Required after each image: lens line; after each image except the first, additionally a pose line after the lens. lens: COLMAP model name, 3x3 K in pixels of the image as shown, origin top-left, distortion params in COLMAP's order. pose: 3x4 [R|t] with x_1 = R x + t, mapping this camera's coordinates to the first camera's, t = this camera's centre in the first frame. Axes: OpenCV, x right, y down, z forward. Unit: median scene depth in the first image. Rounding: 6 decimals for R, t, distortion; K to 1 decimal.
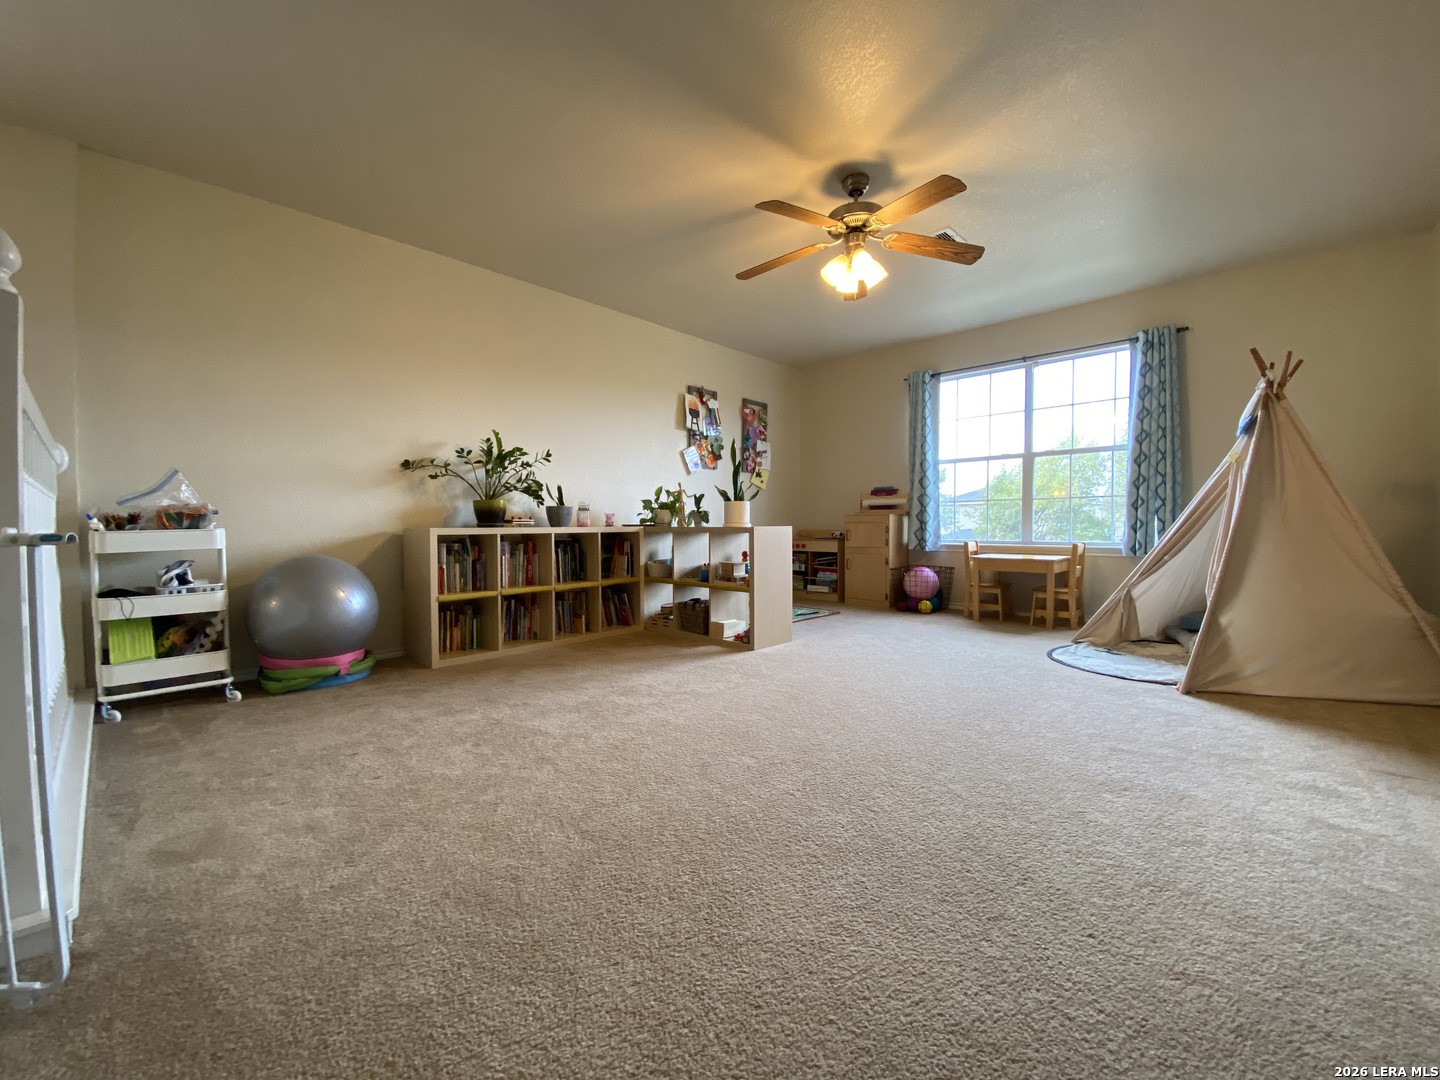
lens RADIAL K [[582.1, 0, 710.3], [0, 582.1, 541.7], [0, 0, 1]] dist [0.020452, -0.020361]
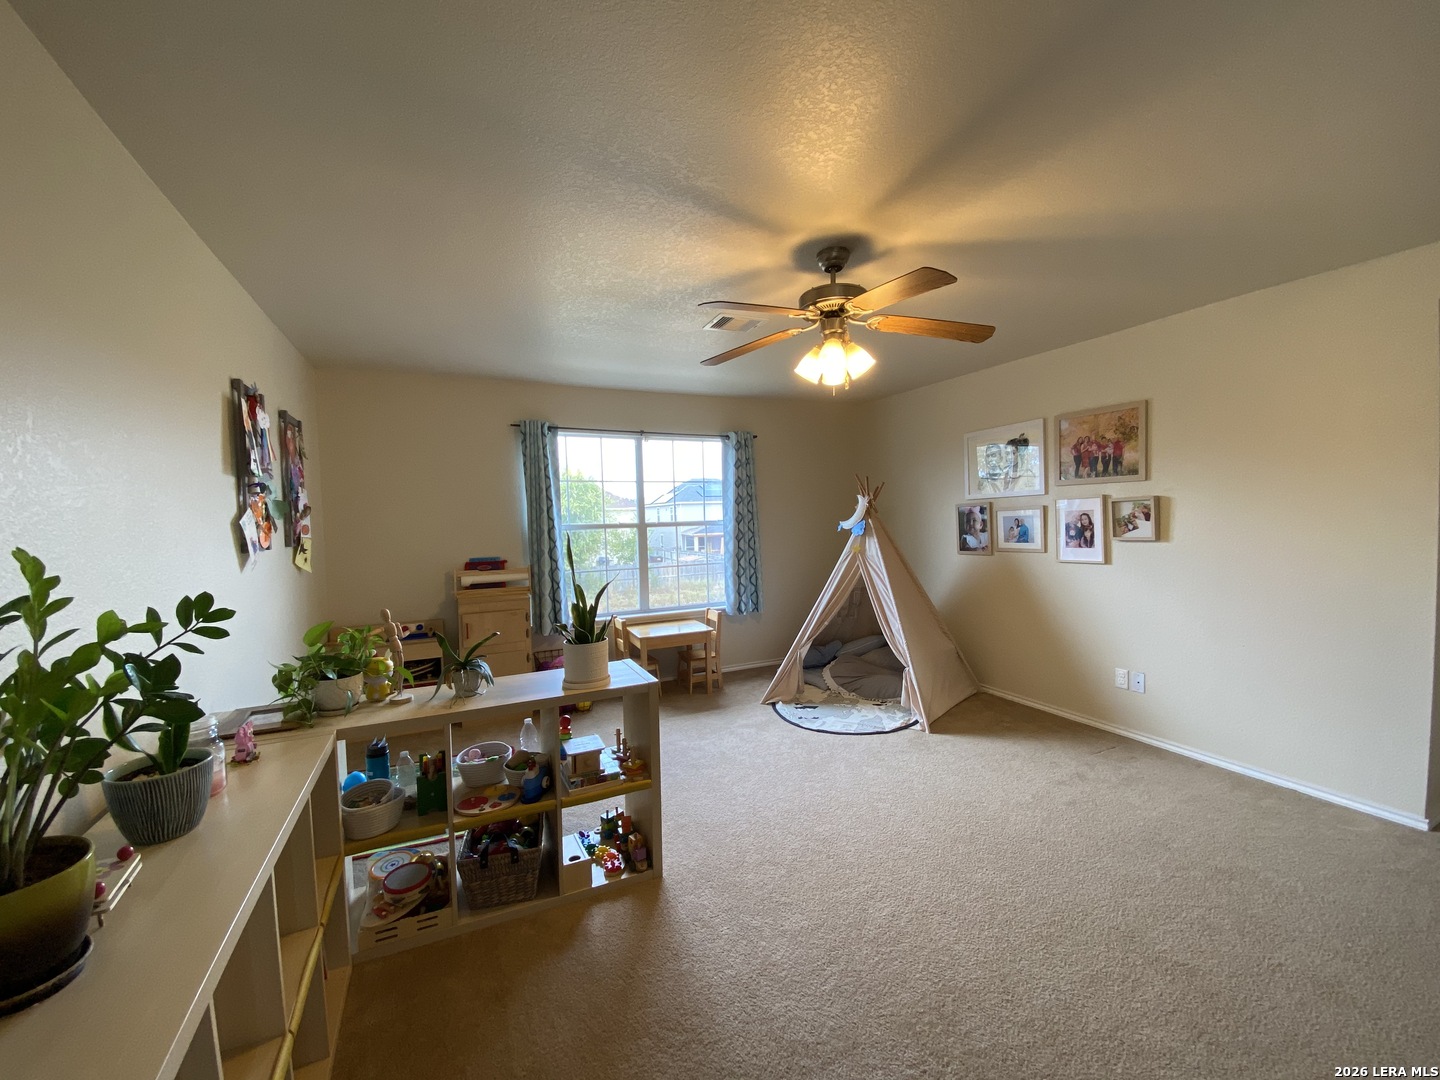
lens RADIAL K [[582.1, 0, 710.3], [0, 582.1, 541.7], [0, 0, 1]] dist [0.020452, -0.020361]
pose [[0.367274, -0.044050, 0.929069, -0.423184], [0.051691, 0.998301, 0.026898, -0.166431], [-0.928675, 0.038145, 0.368927, 0.607386]]
